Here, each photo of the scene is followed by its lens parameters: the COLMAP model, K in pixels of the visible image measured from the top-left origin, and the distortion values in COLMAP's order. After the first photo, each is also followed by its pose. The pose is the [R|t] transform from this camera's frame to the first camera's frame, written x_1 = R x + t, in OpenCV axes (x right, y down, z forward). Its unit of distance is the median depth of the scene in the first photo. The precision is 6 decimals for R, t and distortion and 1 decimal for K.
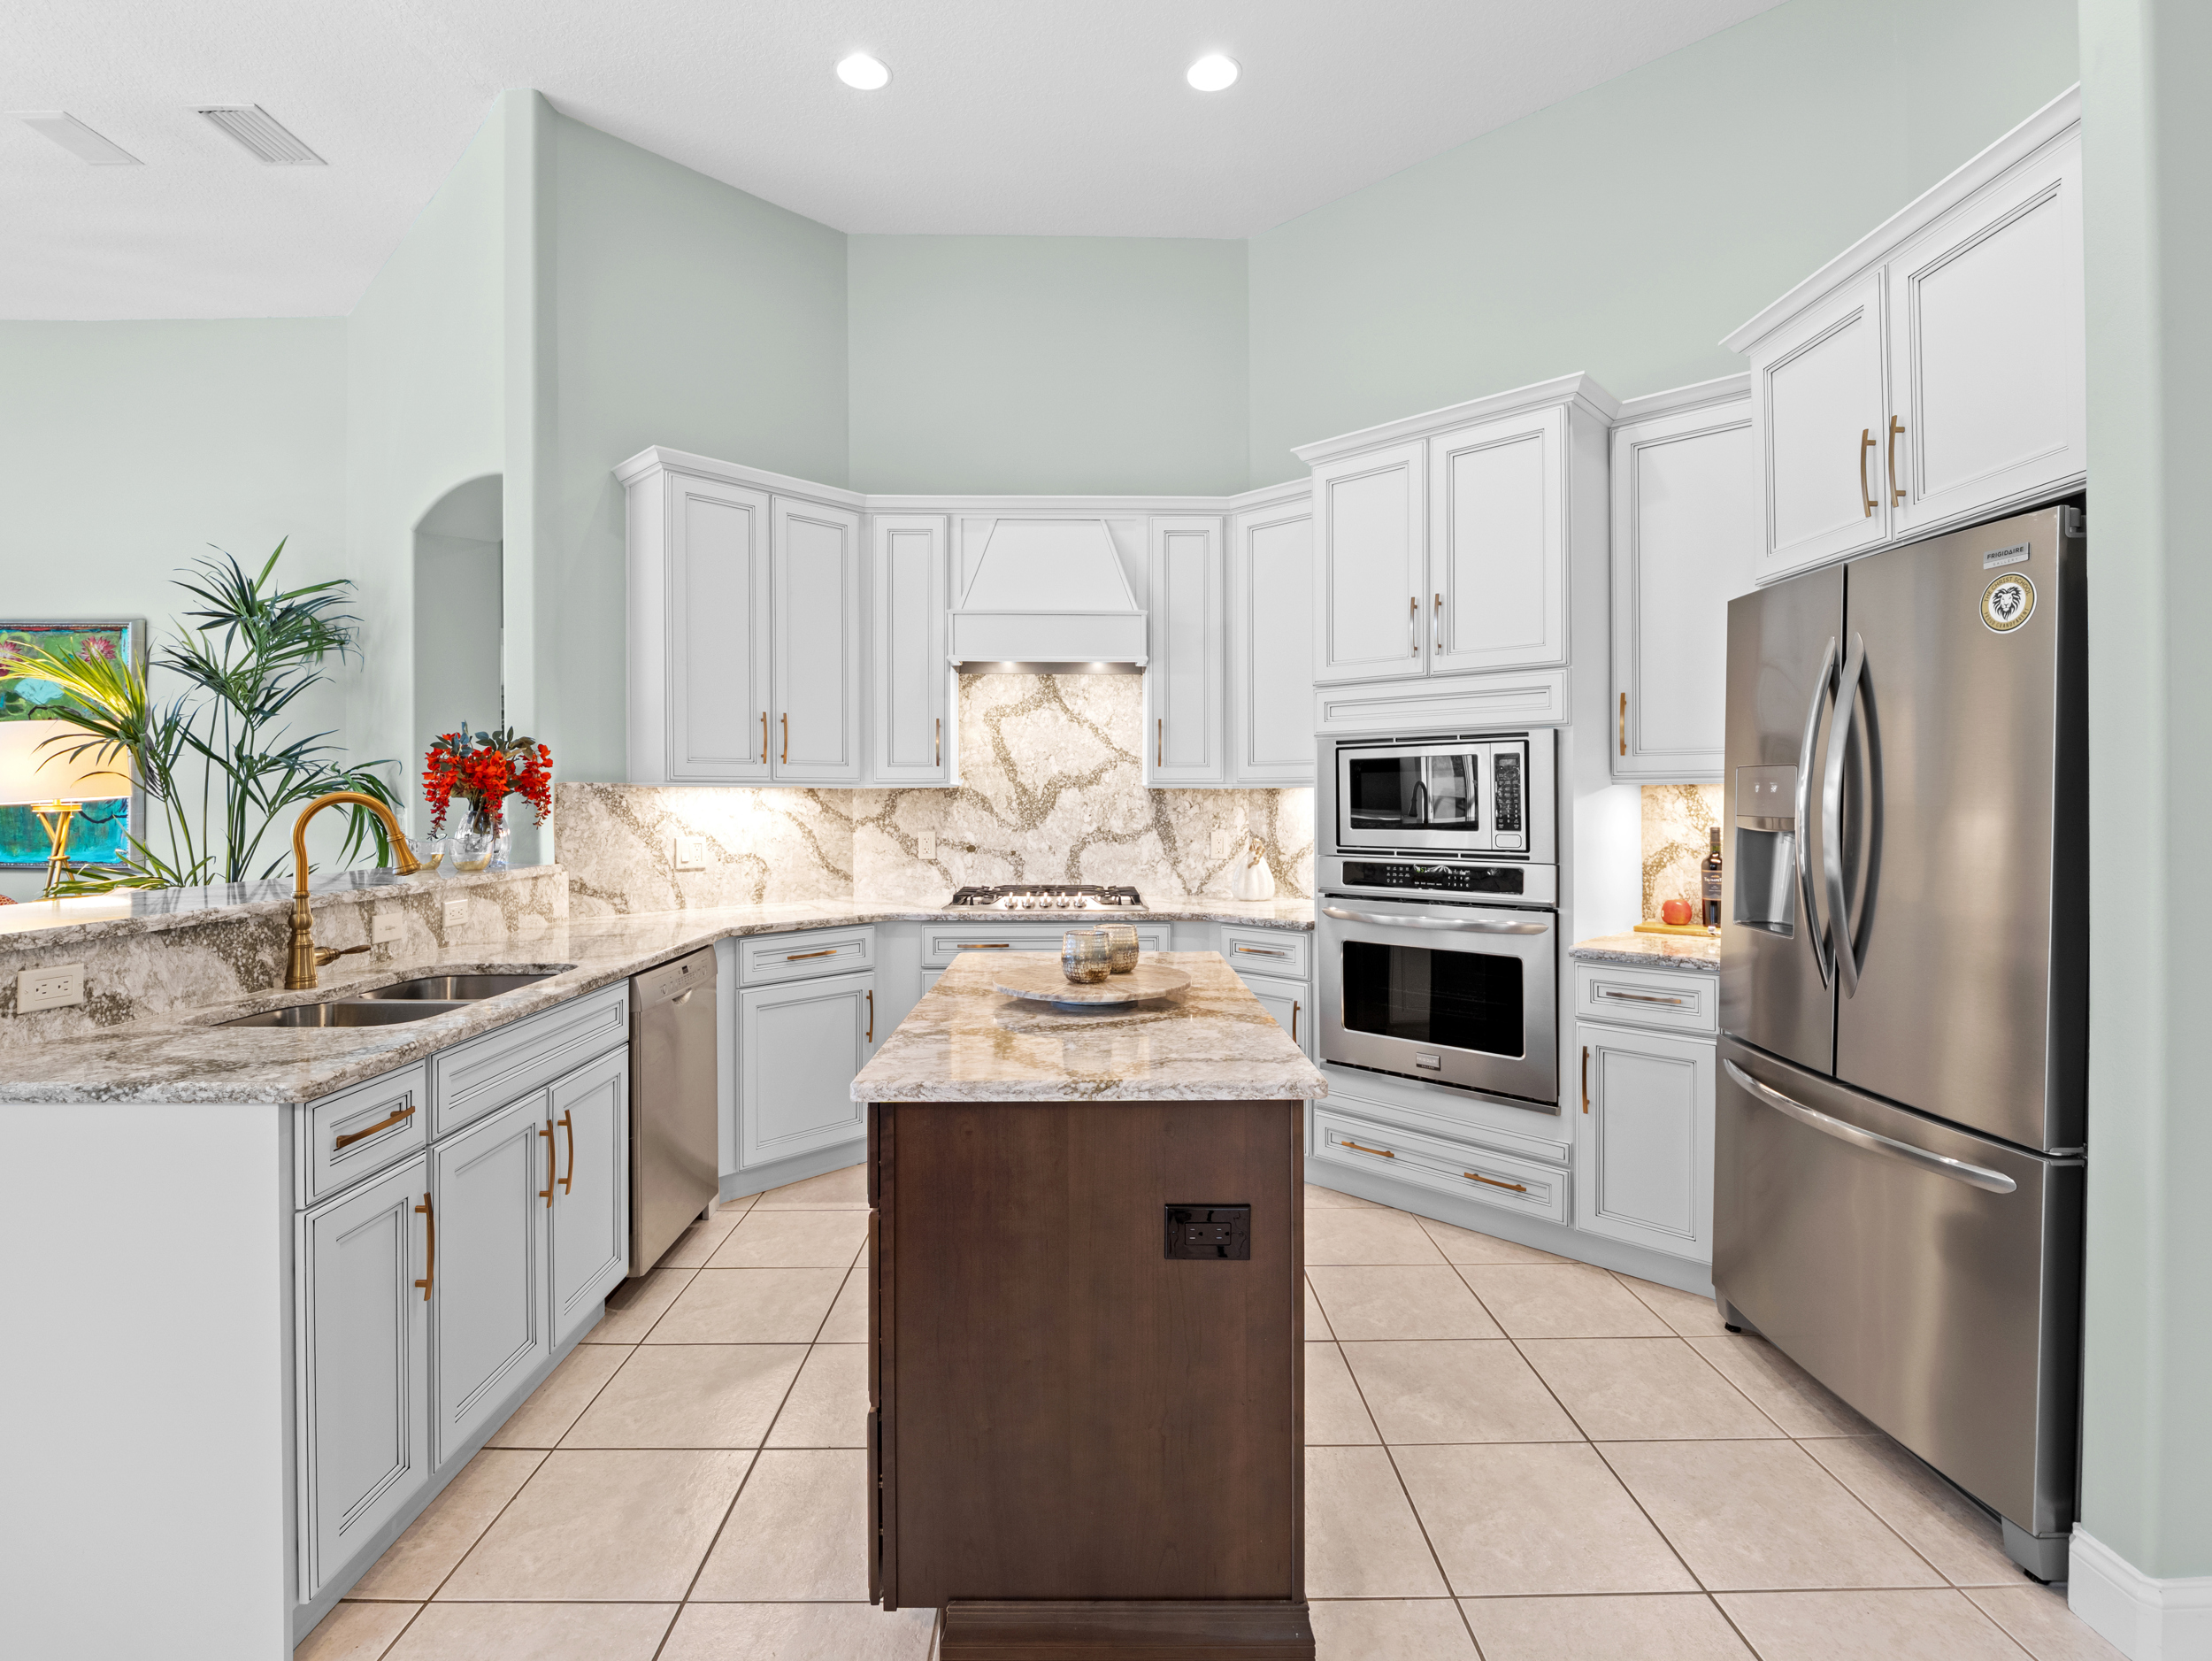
lens RADIAL K [[1081.9, 0, 1093.8], [0, 1081.9, 792.0], [0, 0, 1]] dist [-0.009228, -0.005314]
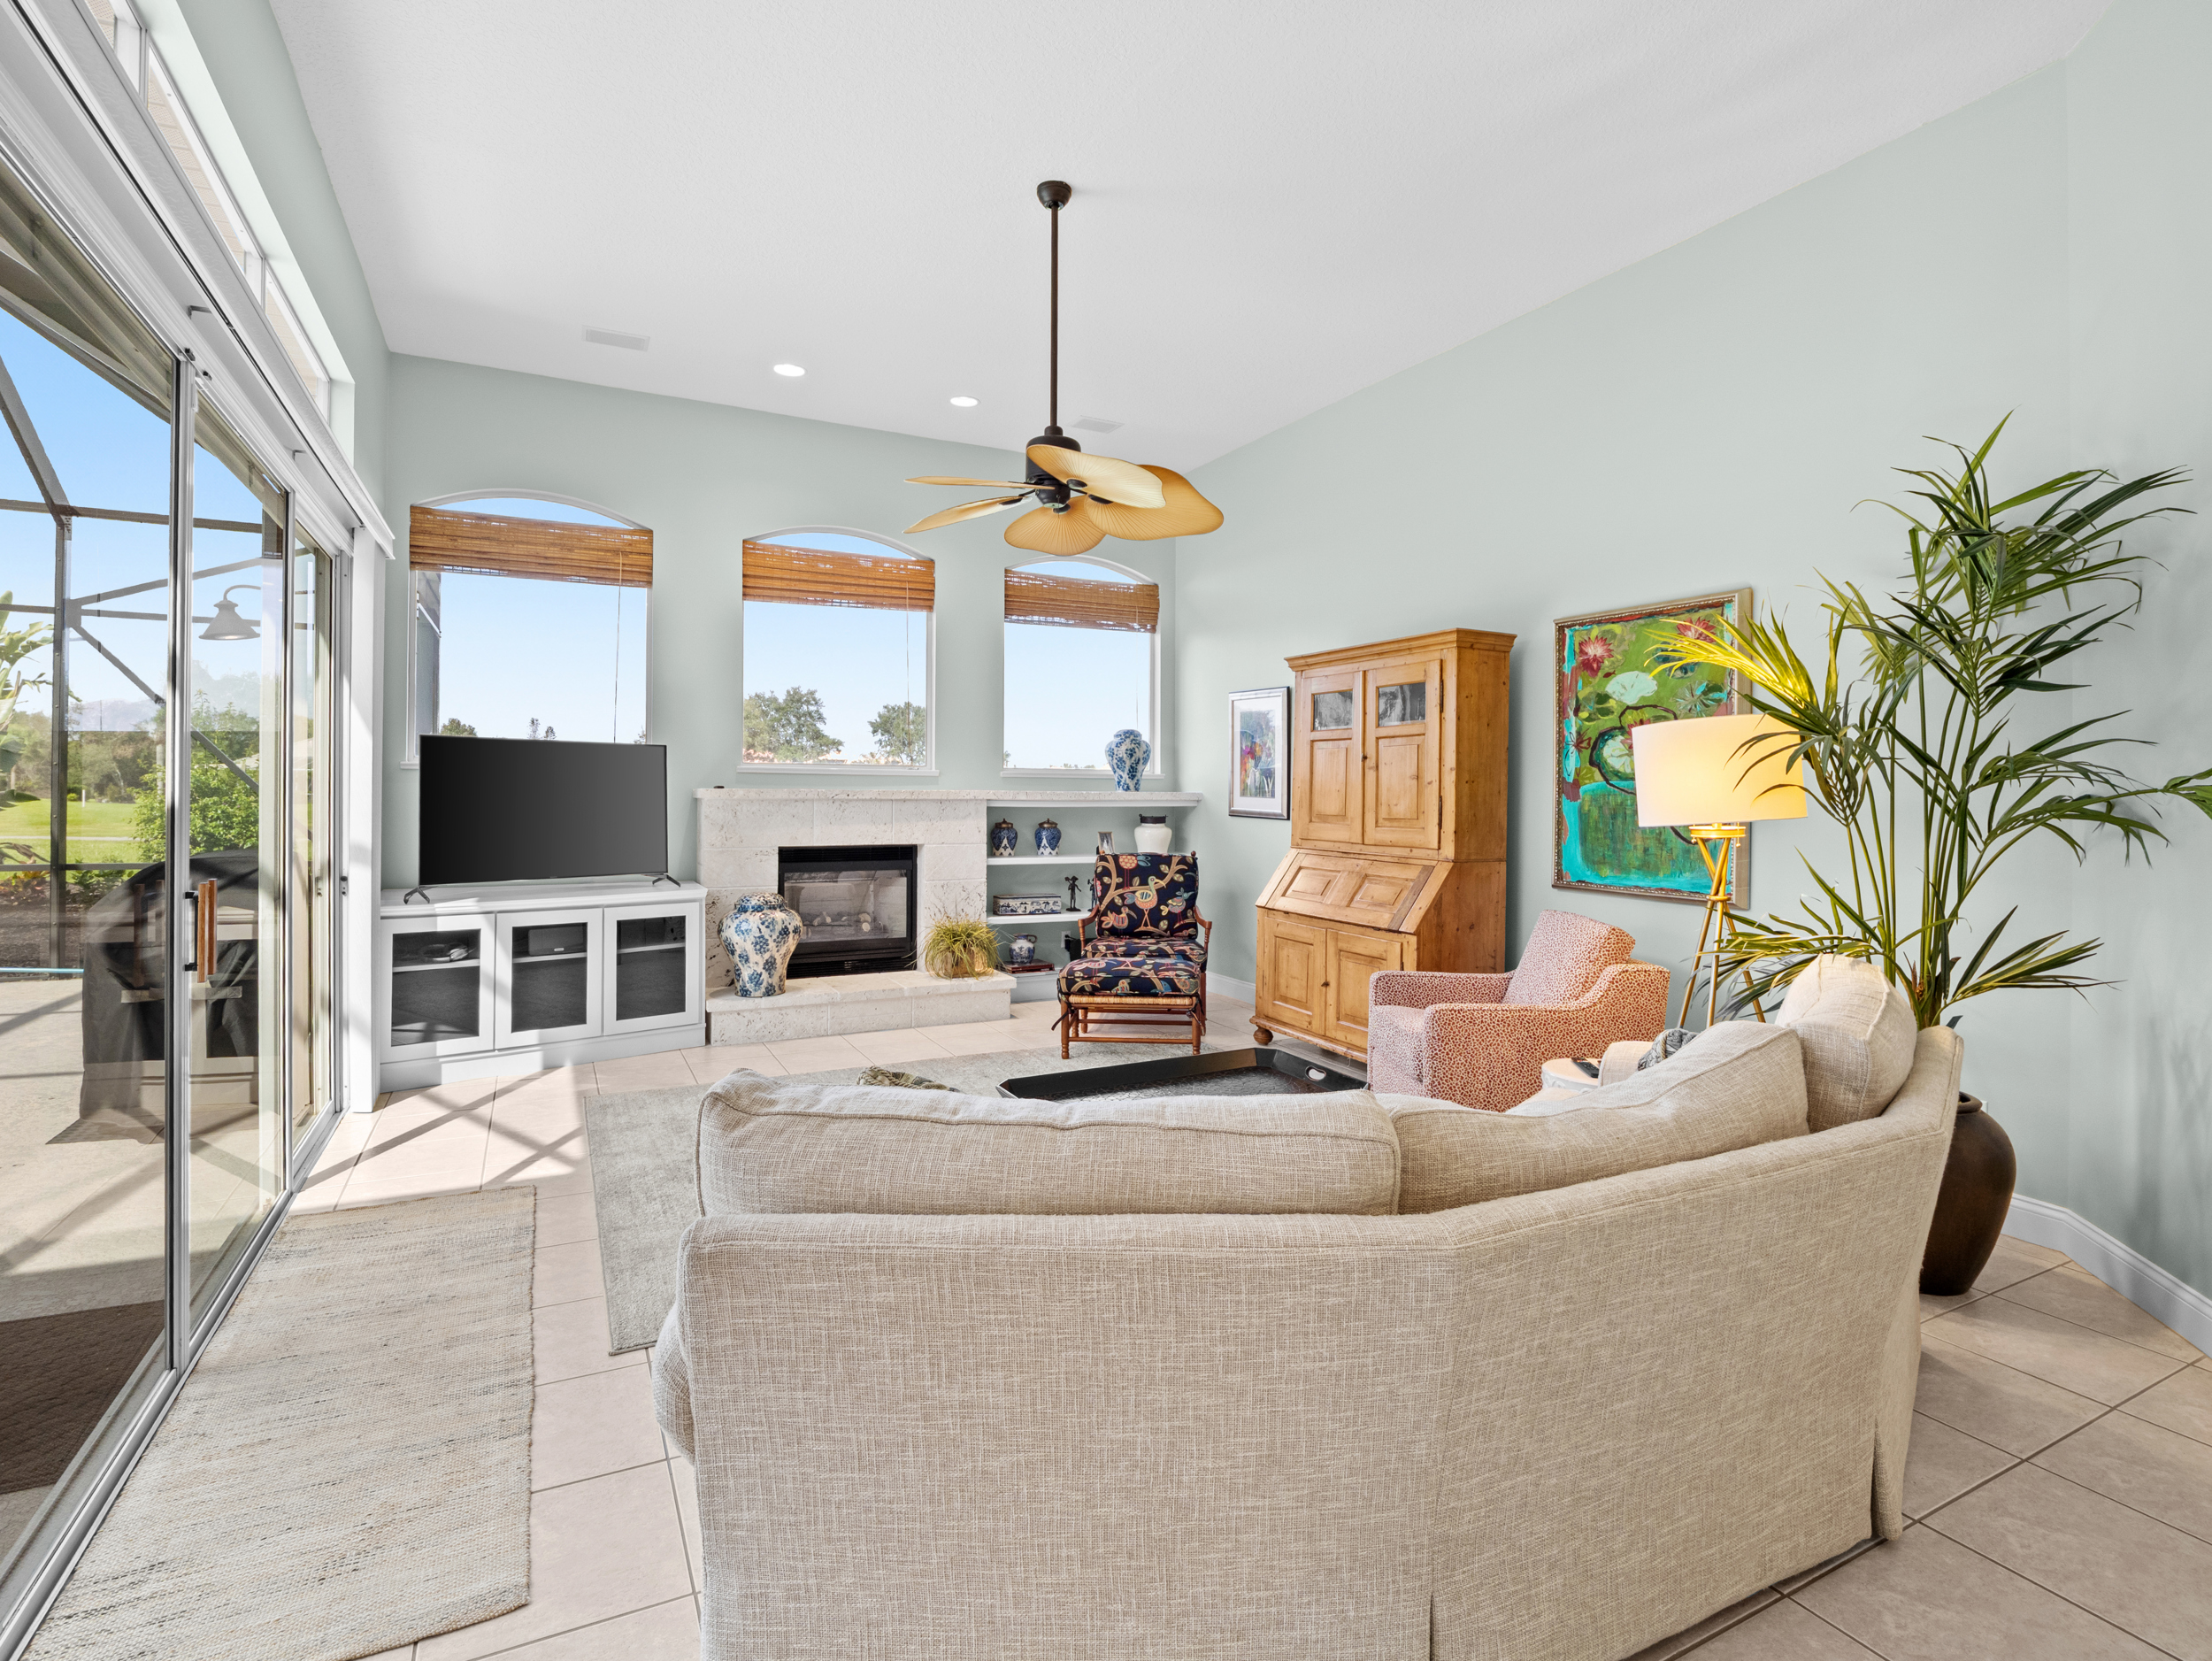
lens RADIAL K [[1081.9, 0, 1093.4], [0, 1081.9, 791.5], [0, 0, 1]] dist [-0.009228, -0.005314]
pose [[0.449139, 0.005688, -0.893444, -0.503238], [-0.006852, 0.999972, 0.002922, -0.013903], [0.893436, 0.004809, 0.449165, 0.270239]]
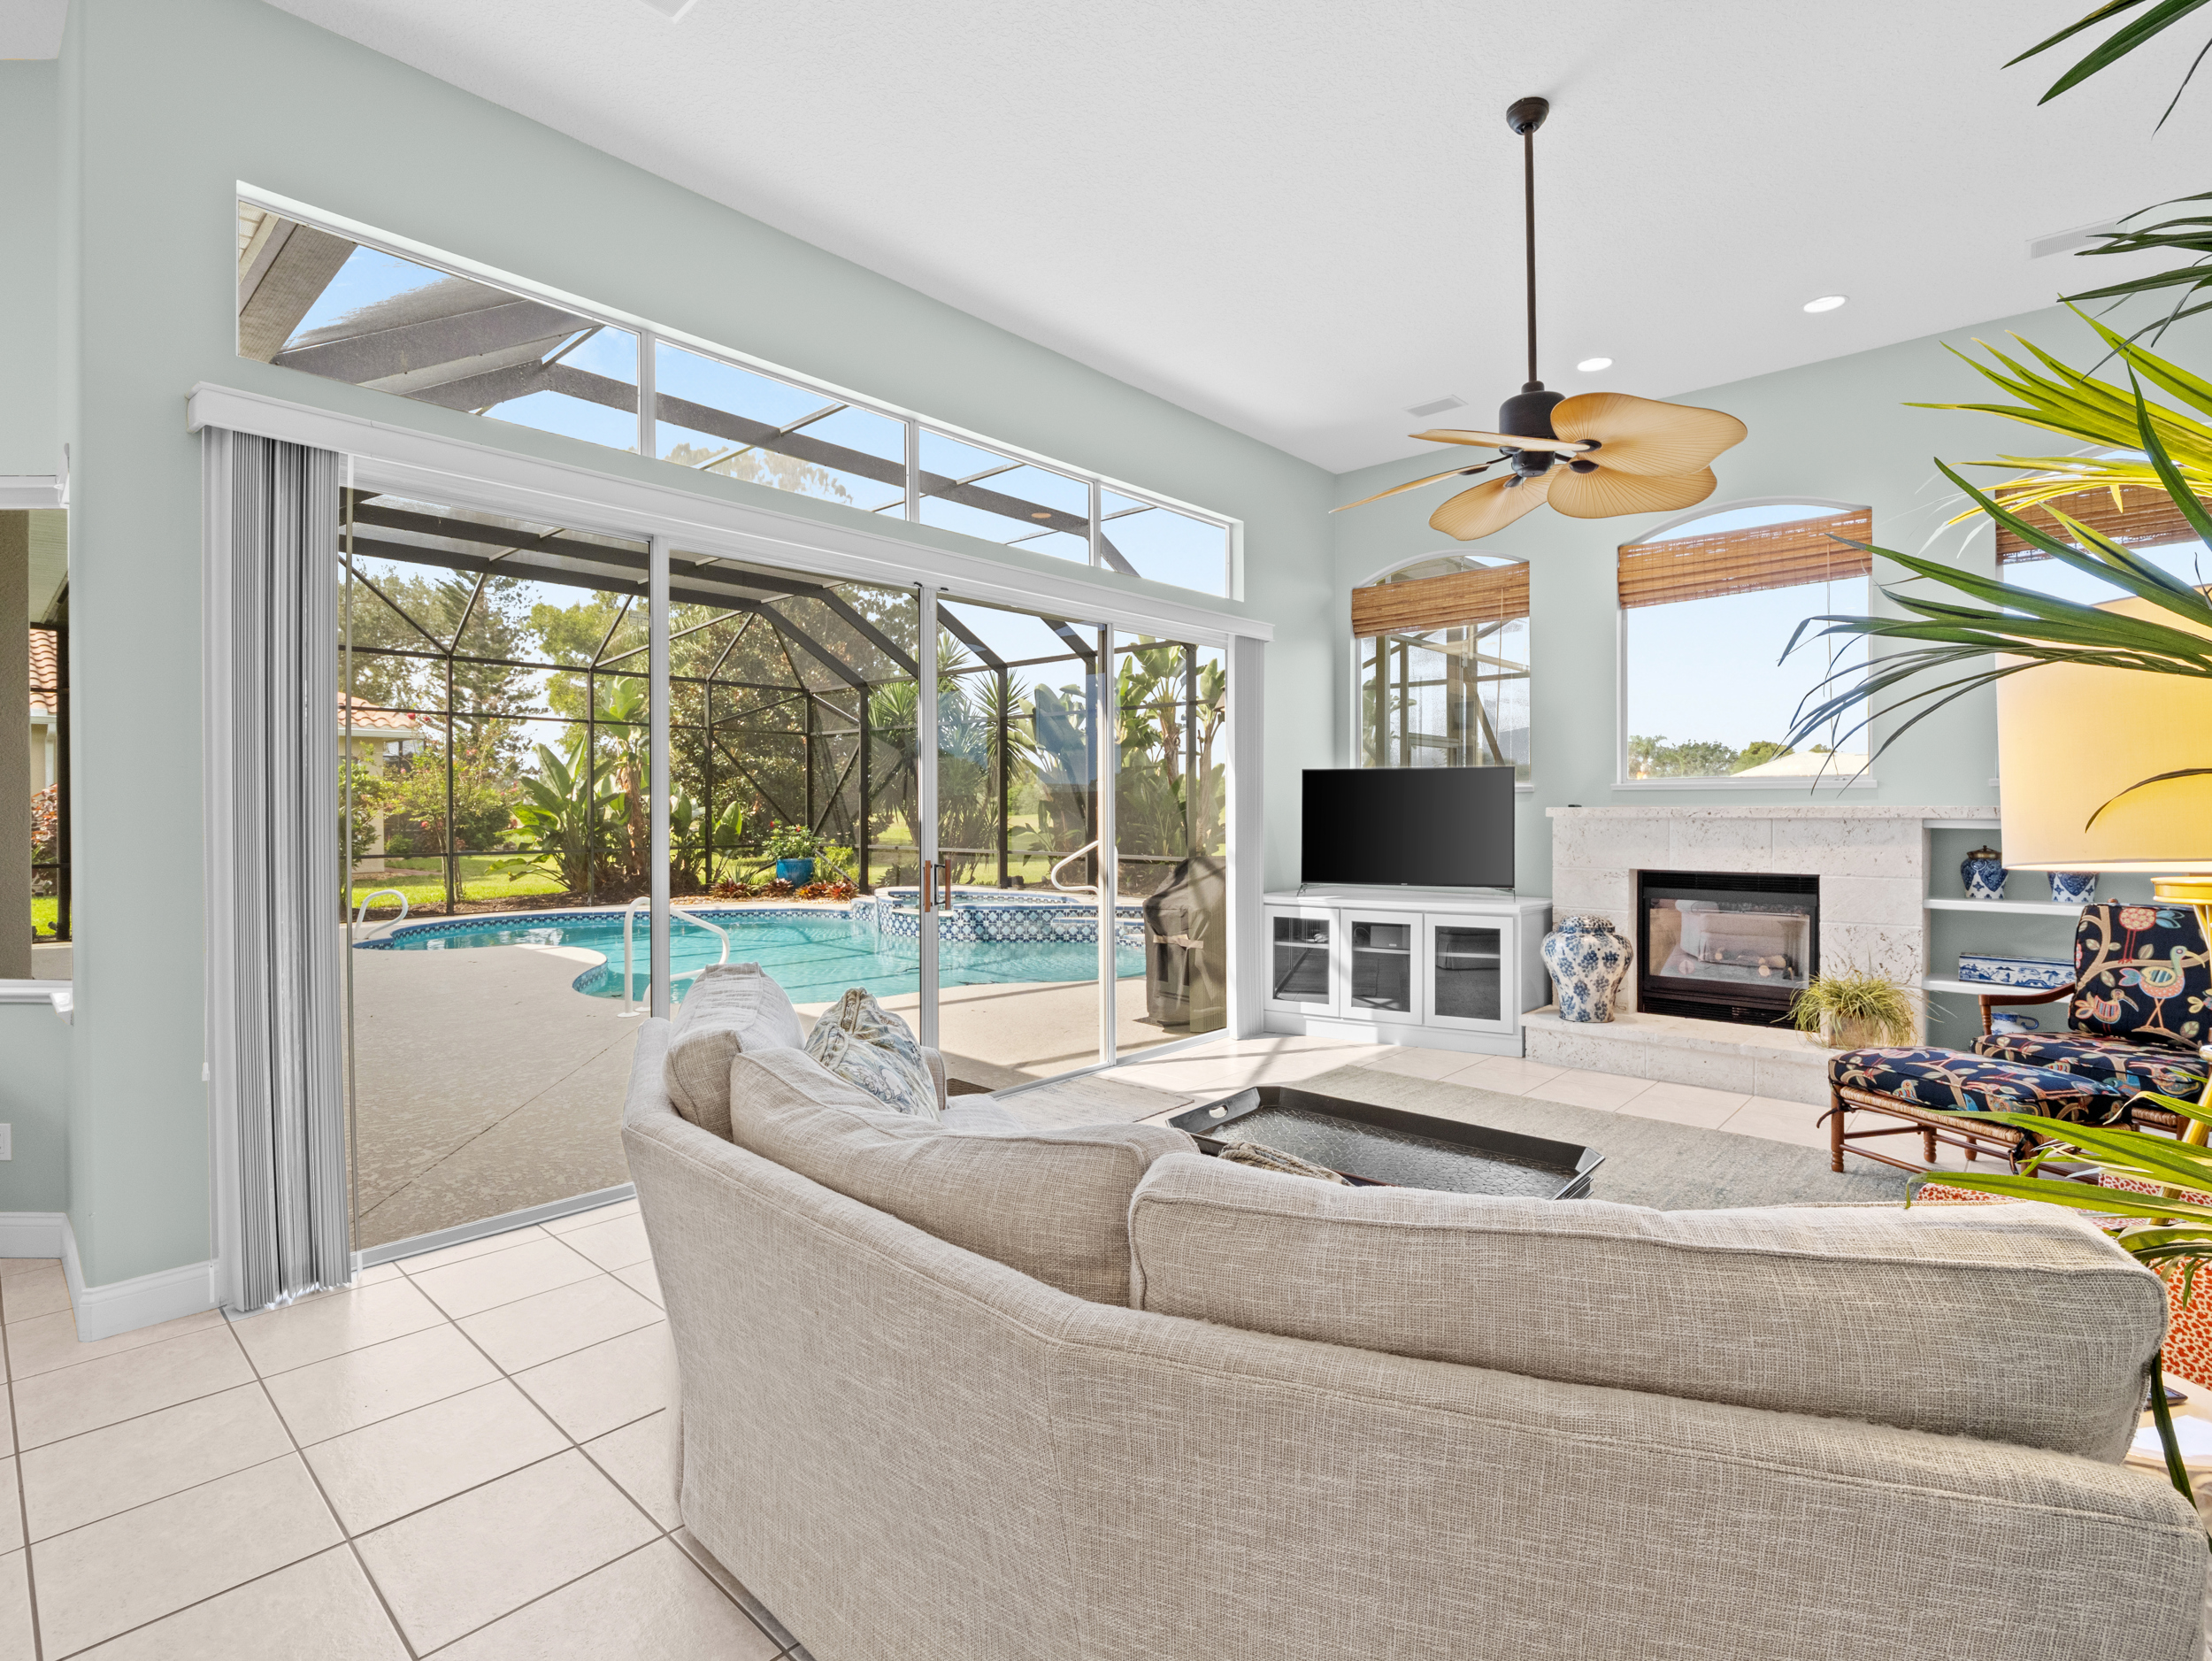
lens RADIAL K [[1081.9, 0, 1092.1], [0, 1081.9, 818.3], [0, 0, 1]] dist [-0.009228, -0.005314]
pose [[-0.685739, 0.008994, -0.727792, -0.544798], [0.005015, 0.999958, 0.007632, -0.009527], [0.727830, 0.001584, -0.685755, 1.008494]]
